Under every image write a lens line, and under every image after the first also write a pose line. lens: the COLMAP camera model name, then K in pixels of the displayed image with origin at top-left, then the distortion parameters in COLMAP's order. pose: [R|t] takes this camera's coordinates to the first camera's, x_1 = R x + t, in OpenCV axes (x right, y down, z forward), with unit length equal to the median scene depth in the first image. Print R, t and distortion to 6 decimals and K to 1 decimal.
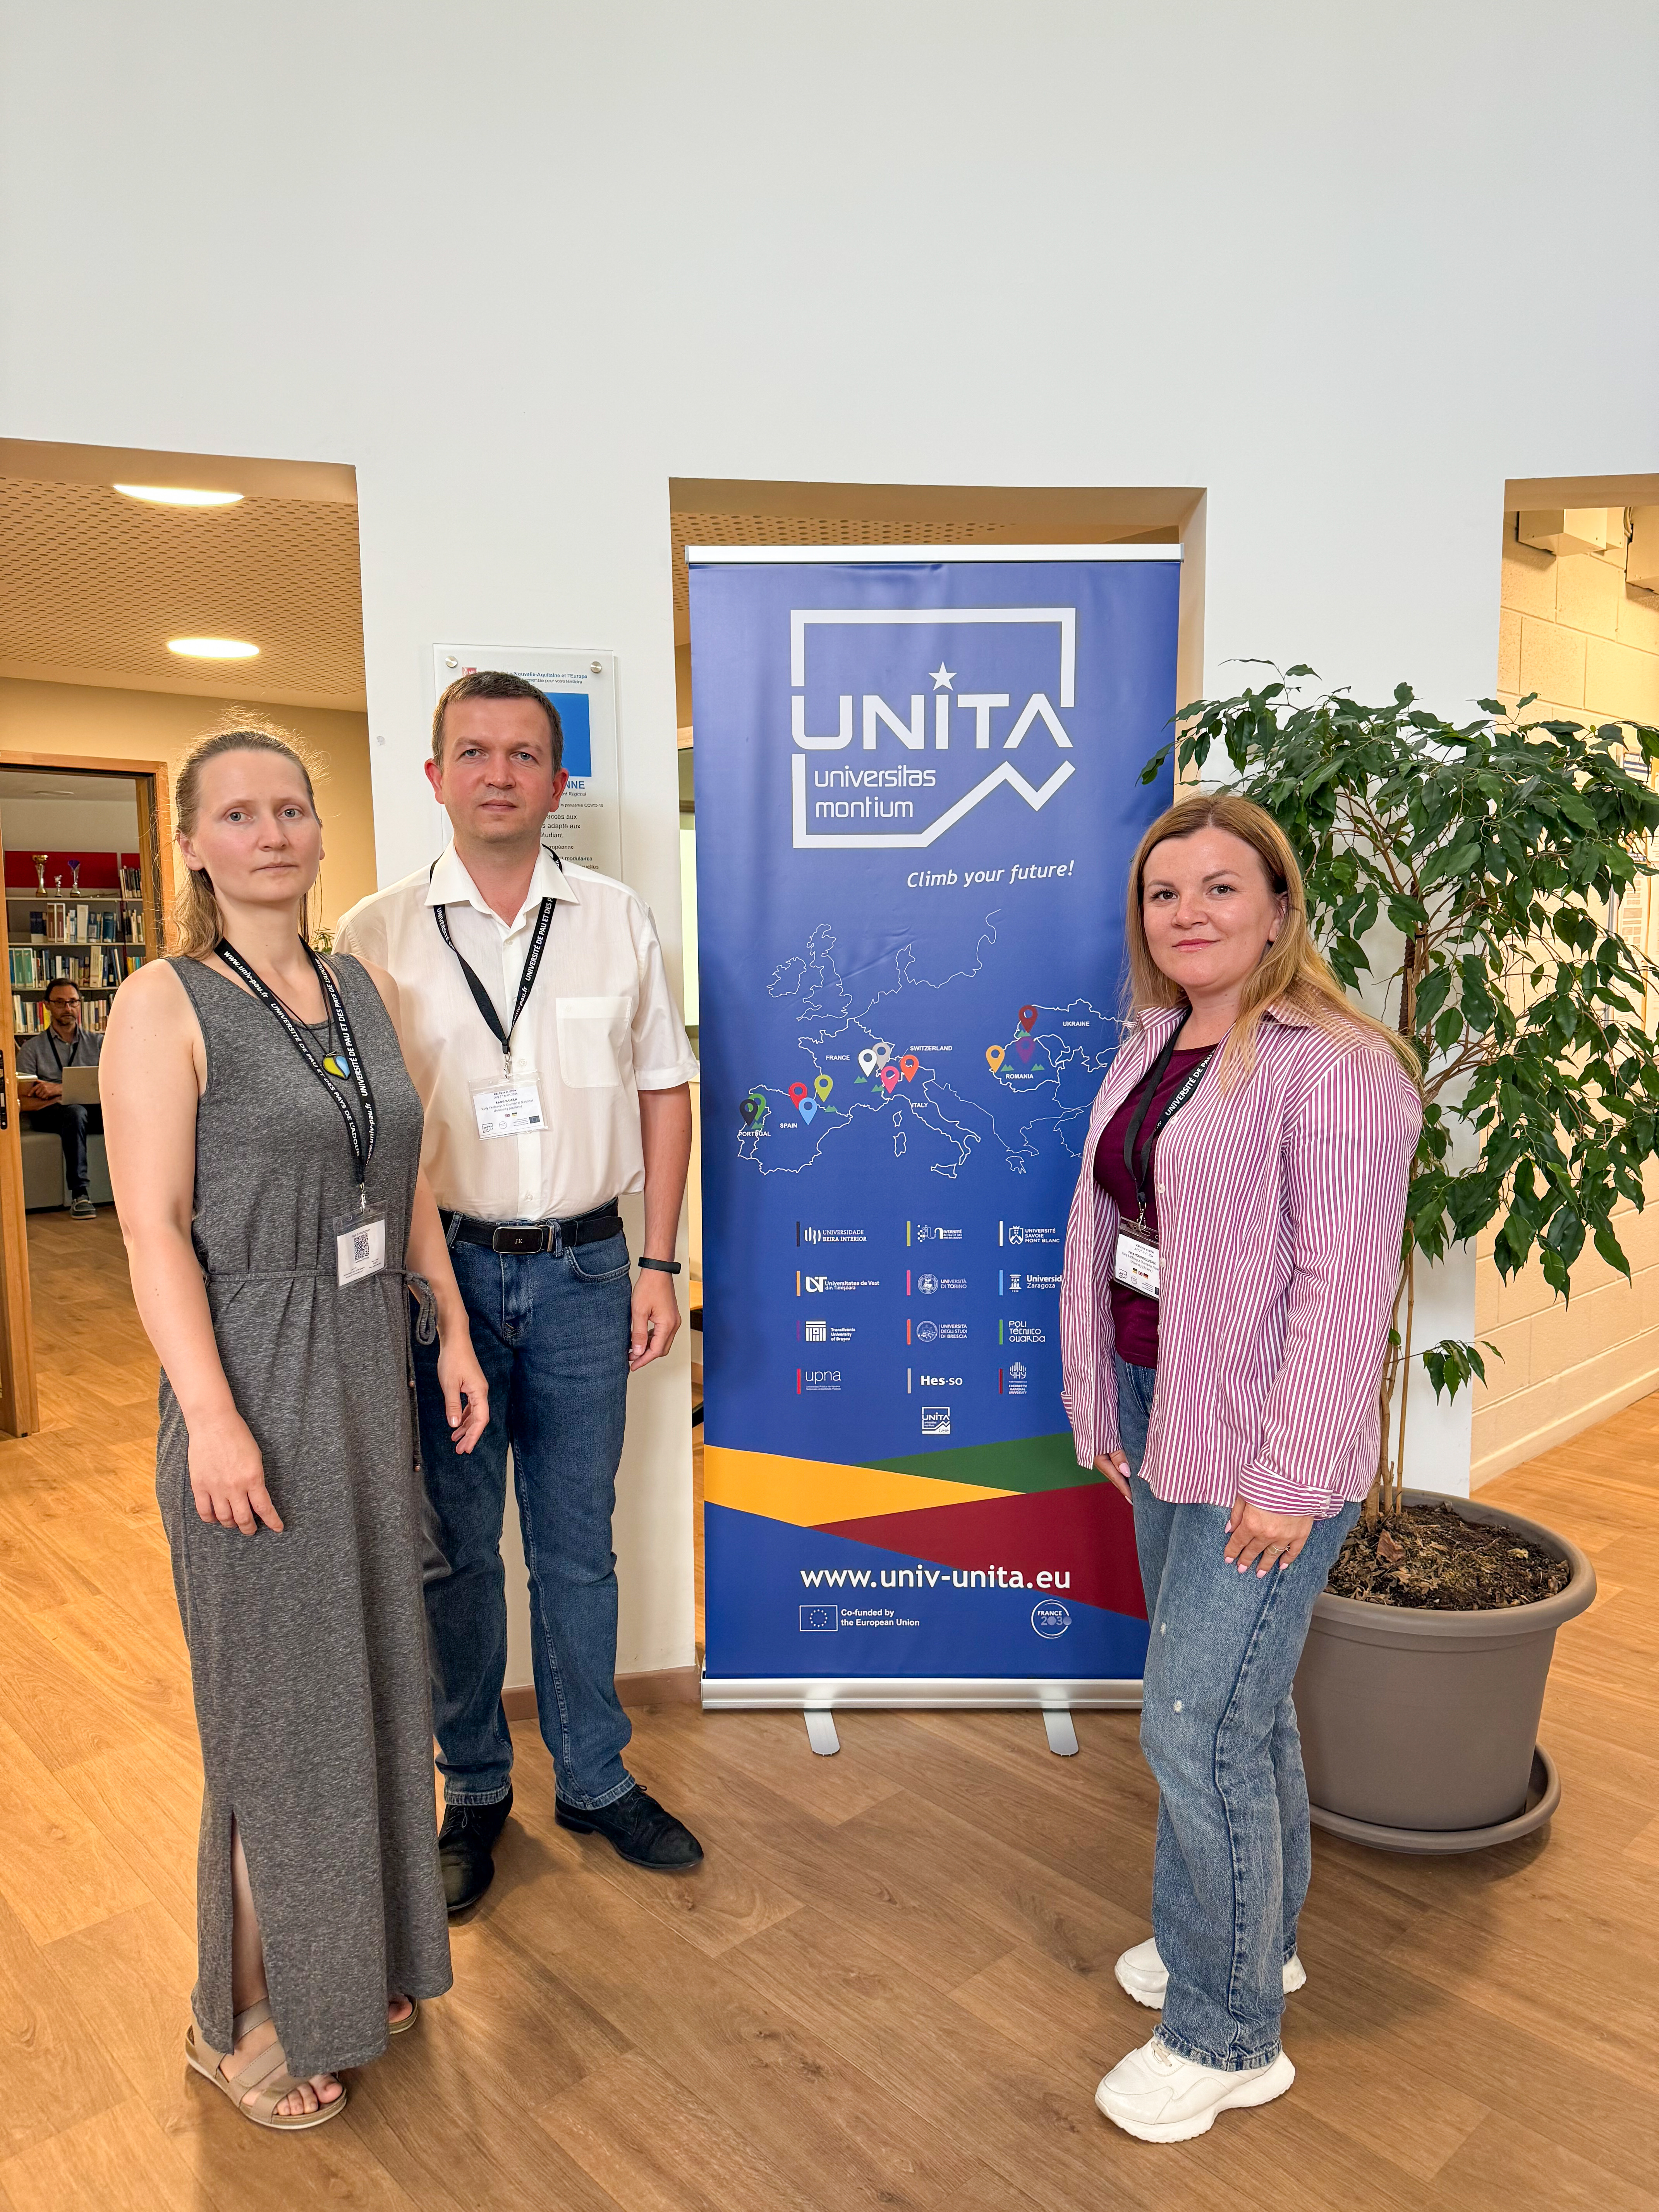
lens RADIAL K [[1554.5, 0, 832.5], [0, 1554.5, 1106.7], [0, 0, 1]] dist [0.000519, 0.000045]
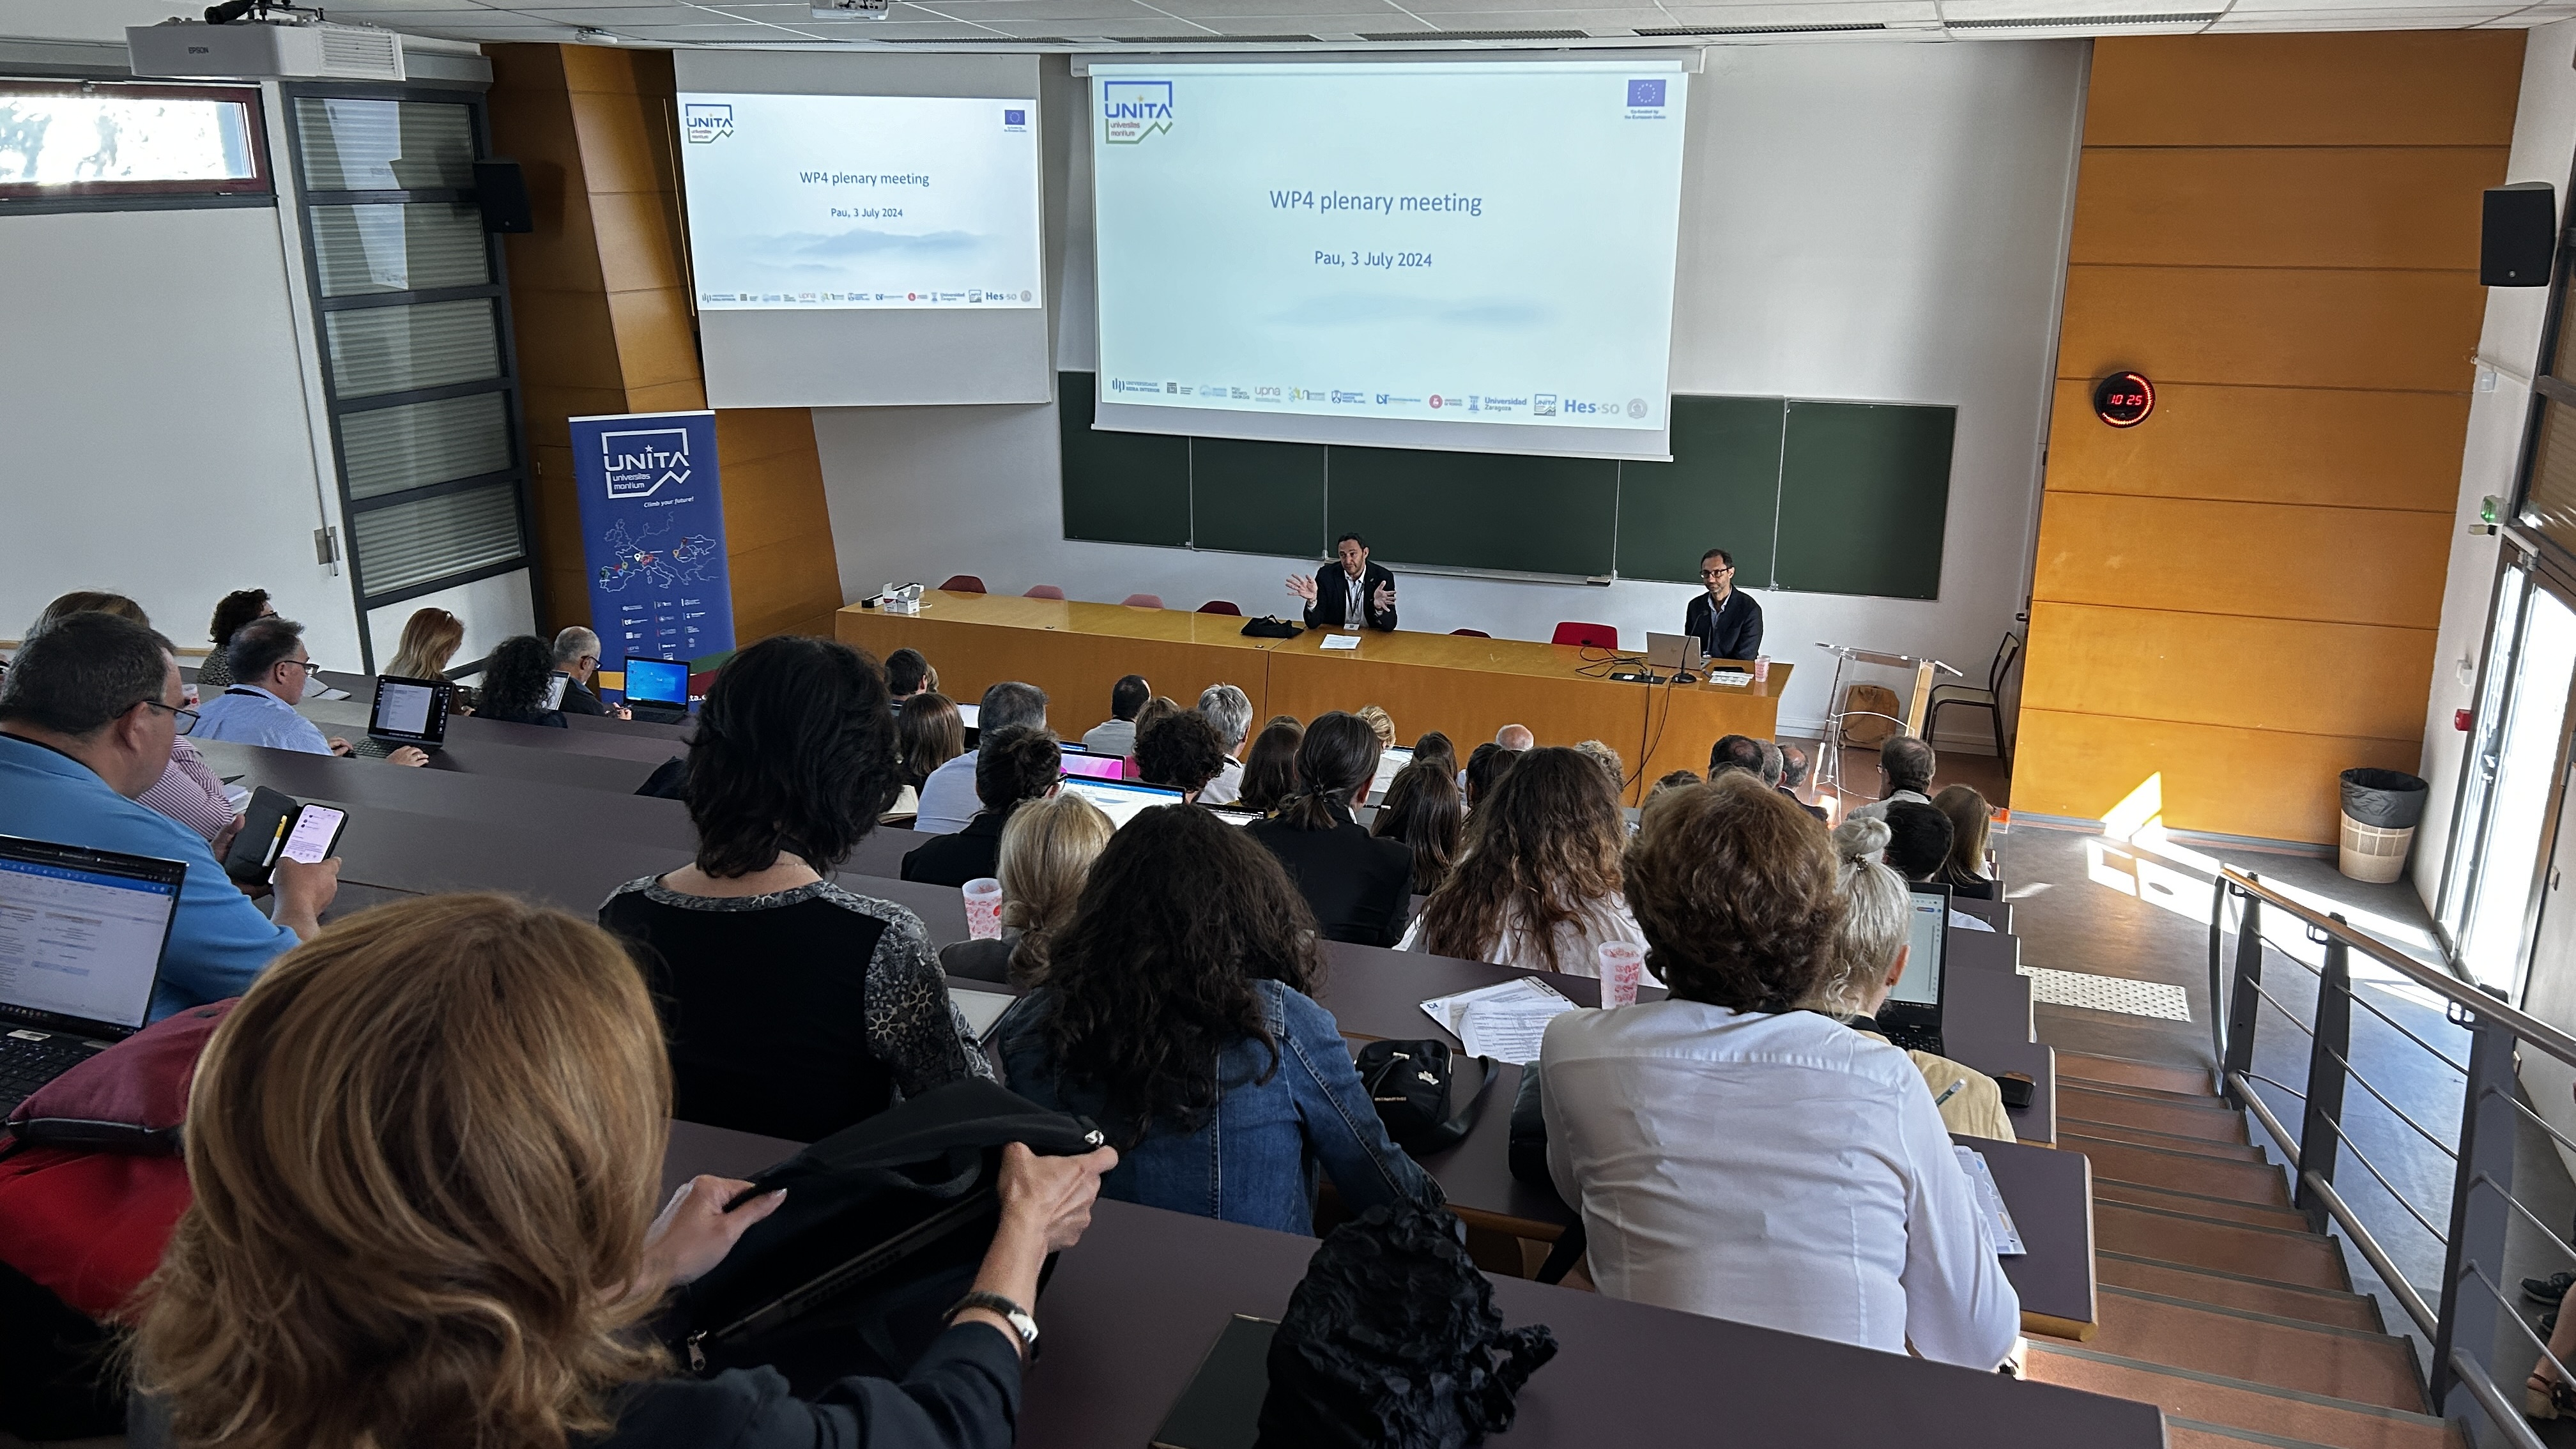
lens RADIAL K [[1927.8, 0, 1299.2], [0, 1927.8, 721.8], [0, 0, 1]] dist [0.012600, 0.001507]
pose [[0.895159, -0.128808, 0.426731, -0.555431], [0.046323, 0.979036, 0.198348, -0.466892], [-0.443334, -0.157785, 0.882360, -3.600025]]
